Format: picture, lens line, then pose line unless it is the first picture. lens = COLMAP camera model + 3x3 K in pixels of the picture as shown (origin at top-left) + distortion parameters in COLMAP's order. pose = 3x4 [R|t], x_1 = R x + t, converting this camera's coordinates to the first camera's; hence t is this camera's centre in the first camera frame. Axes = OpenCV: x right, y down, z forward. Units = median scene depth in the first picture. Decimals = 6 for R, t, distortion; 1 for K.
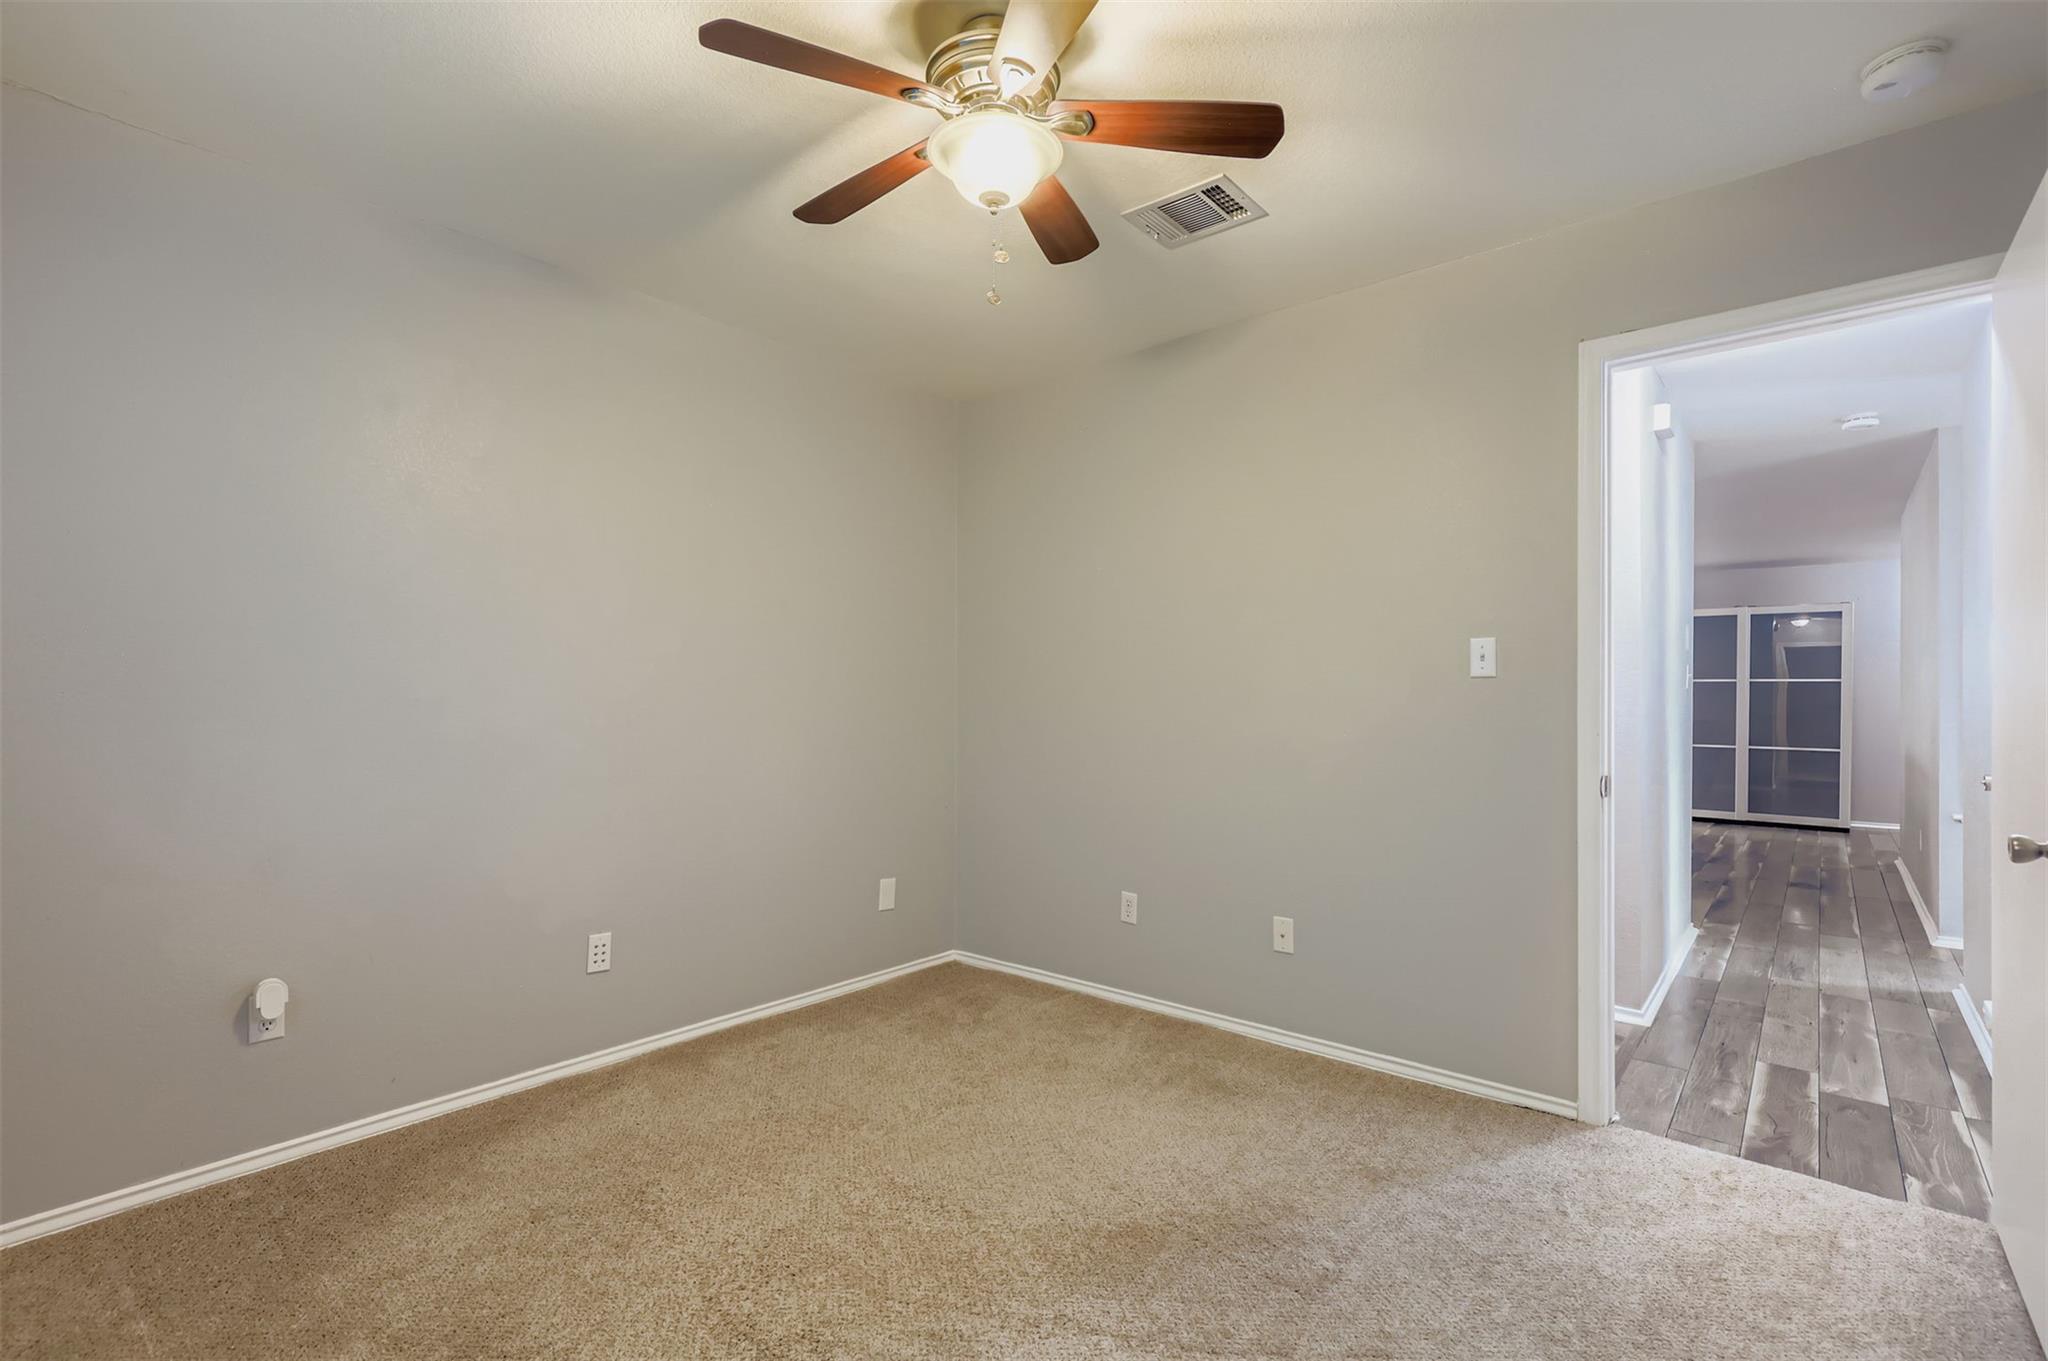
lens RADIAL K [[923.0, 0, 1023.8], [0, 923.0, 690.3], [0, 0, 1]] dist [0.007483, -0.002859]
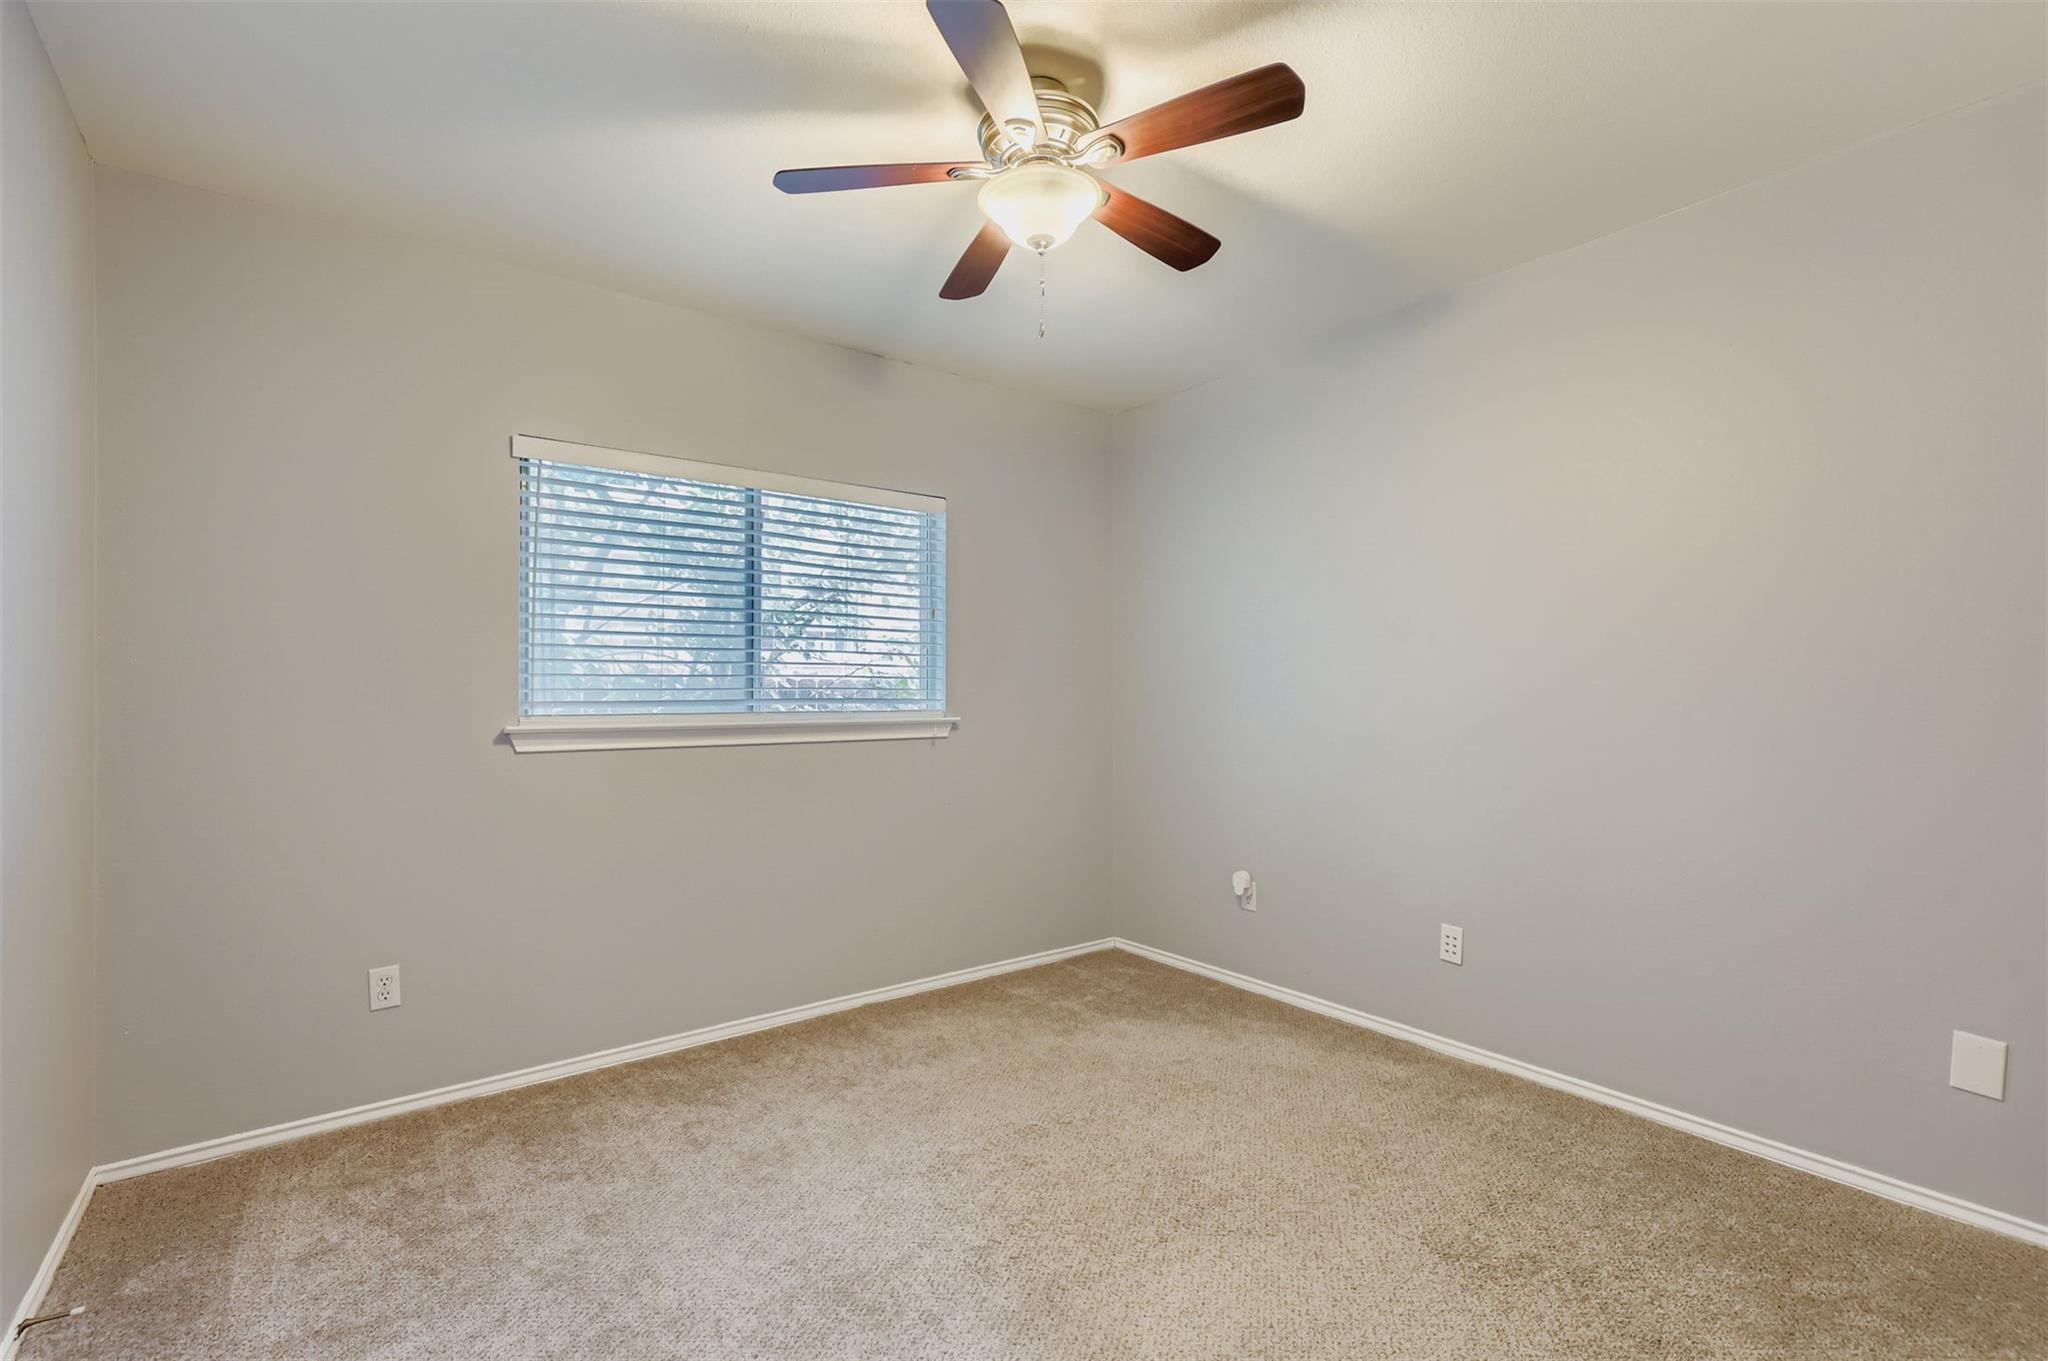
lens RADIAL K [[923.0, 0, 1026.7], [0, 923.0, 691.6], [0, 0, 1]] dist [0.007483, -0.002859]
pose [[-0.214708, -0.008073, -0.976645, 0.648104], [0.004574, 0.999947, -0.009271, 0.011979], [0.976668, -0.006458, -0.214660, 0.768074]]
